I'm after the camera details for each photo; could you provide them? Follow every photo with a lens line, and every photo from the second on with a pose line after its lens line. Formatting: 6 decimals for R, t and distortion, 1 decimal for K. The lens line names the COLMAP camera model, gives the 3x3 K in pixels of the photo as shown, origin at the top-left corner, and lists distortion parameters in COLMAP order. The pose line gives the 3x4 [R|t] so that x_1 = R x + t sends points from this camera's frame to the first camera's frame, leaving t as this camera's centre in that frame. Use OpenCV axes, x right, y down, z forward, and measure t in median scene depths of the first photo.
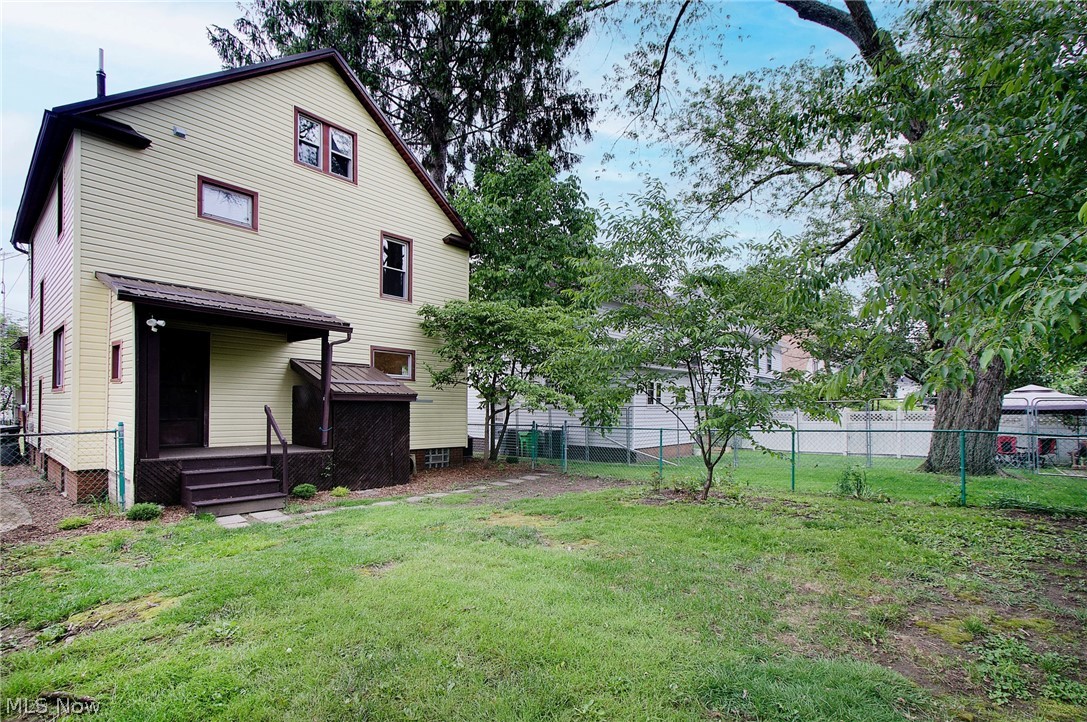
lens RADIAL K [[506.0, 0, 542.2], [0, 506.0, 396.2], [0, 0, 1]] dist [0.004550, -0.000384]
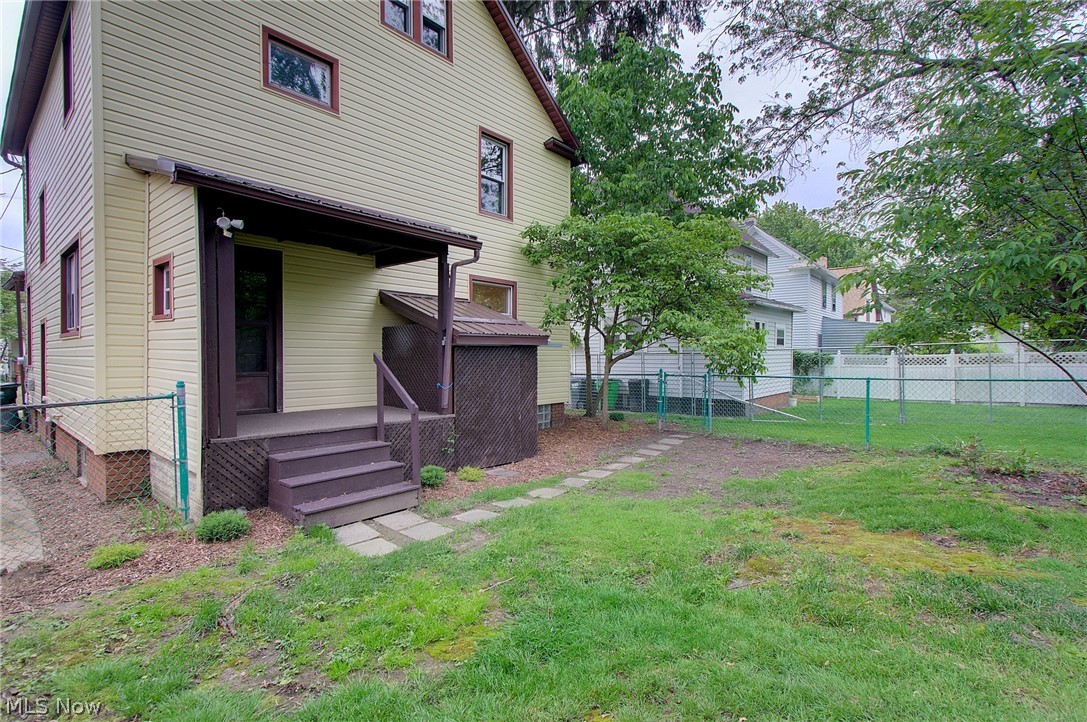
lens RADIAL K [[496.4, 0, 531.8], [0, 496.4, 349.3], [0, 0, 1]] dist [0.001012, 0.000942]
pose [[0.999920, -0.011941, 0.004242, -0.308306], [0.011892, 0.999863, 0.011533, 0.007614], [-0.004379, -0.011481, 0.999924, 0.299289]]
